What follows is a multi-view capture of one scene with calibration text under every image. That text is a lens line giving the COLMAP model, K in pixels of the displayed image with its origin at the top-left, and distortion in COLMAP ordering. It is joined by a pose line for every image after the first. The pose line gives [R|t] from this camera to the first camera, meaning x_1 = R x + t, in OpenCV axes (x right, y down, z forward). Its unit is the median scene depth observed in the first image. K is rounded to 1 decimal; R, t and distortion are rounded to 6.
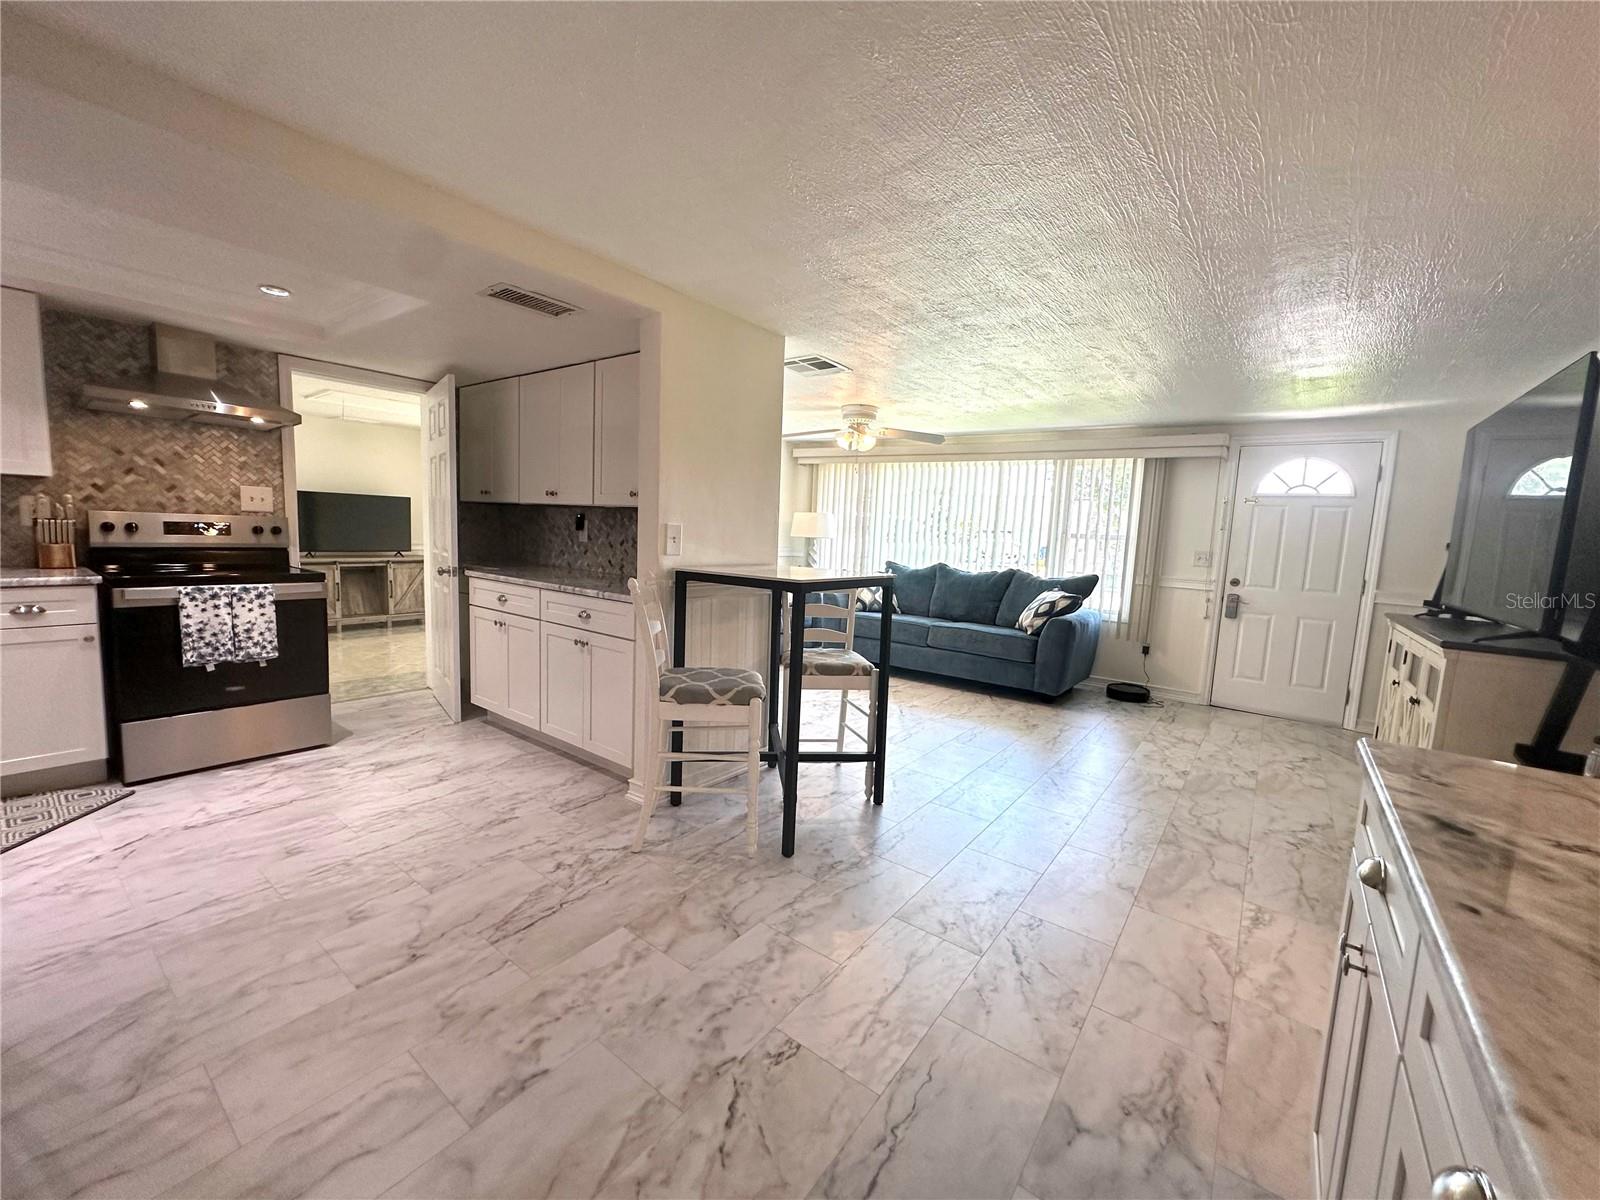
lens RADIAL K [[635.5, 0, 800.1], [0, 635.5, 598.5], [0, 0, 1]] dist [-0.002440, -0.000090]
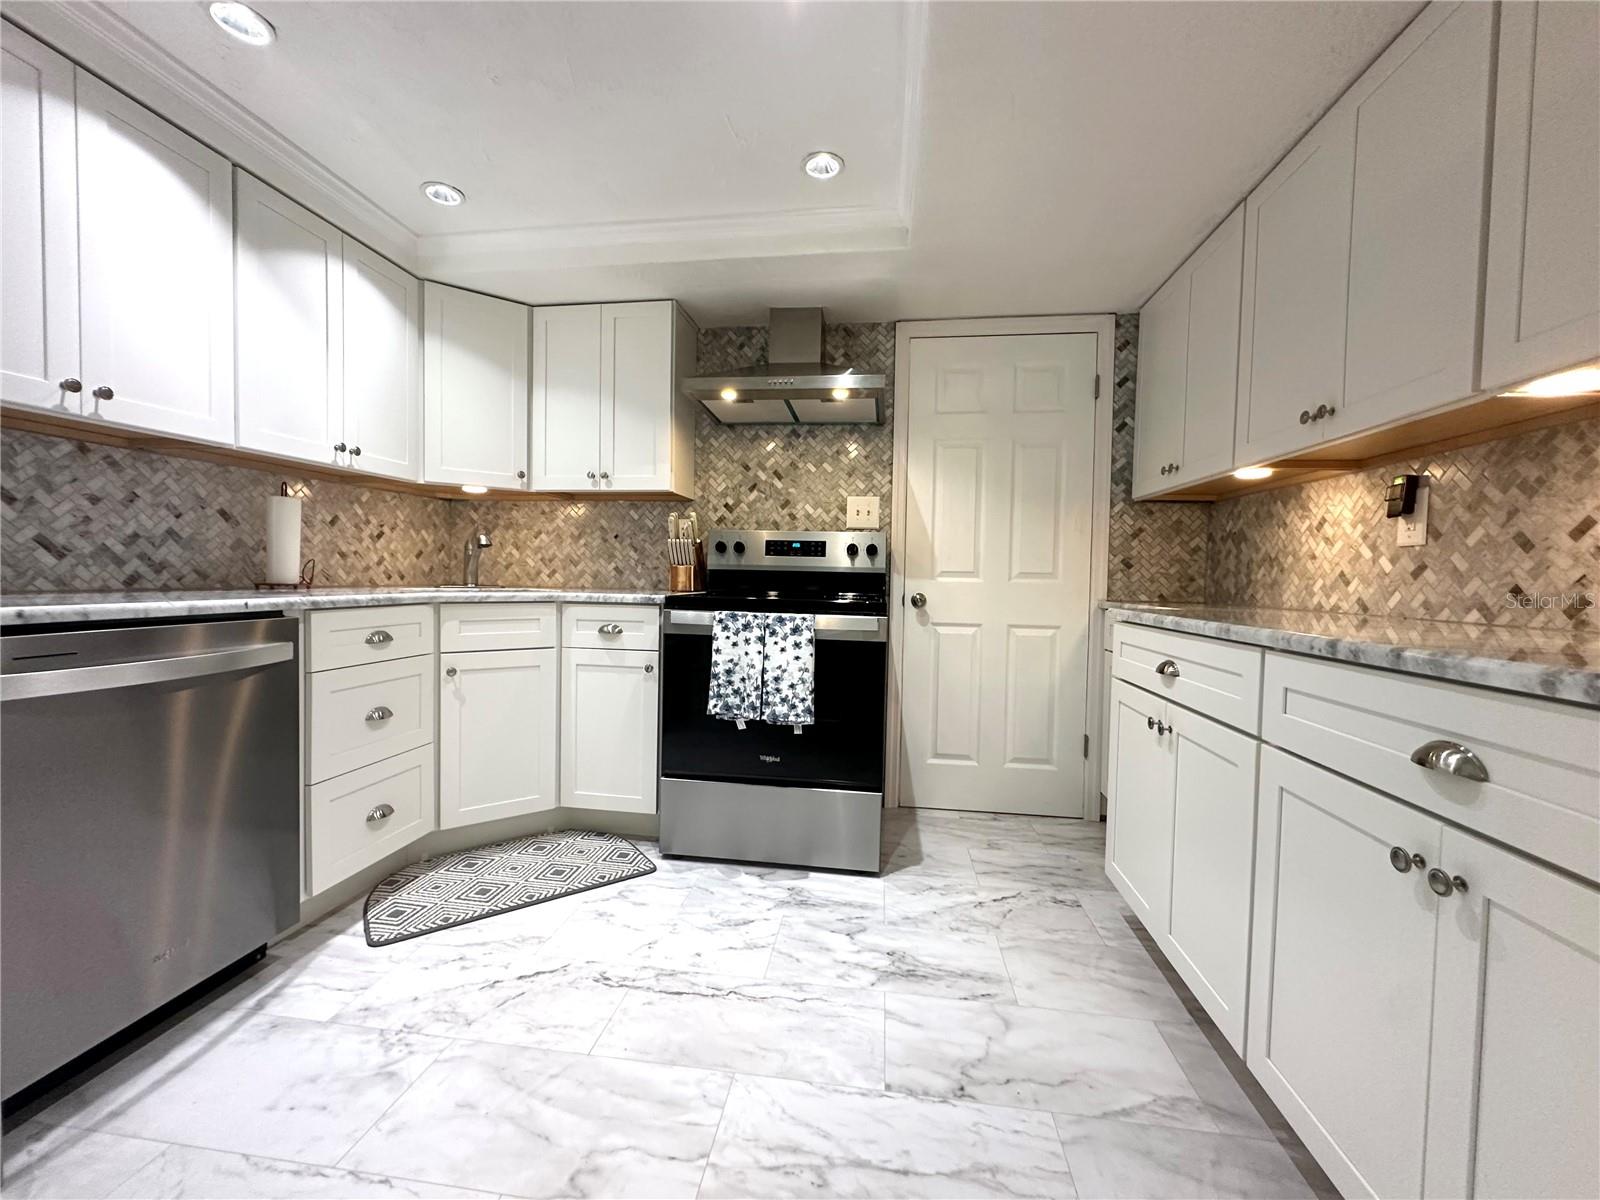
lens RADIAL K [[635.5, 0, 800.1], [0, 635.5, 598.5], [0, 0, 1]] dist [-0.002440, -0.000090]
pose [[0.491017, -0.004220, -0.871140, -0.252796], [-0.095139, 0.993747, -0.058439, 0.001444], [0.865939, 0.111574, 0.487545, 0.664090]]
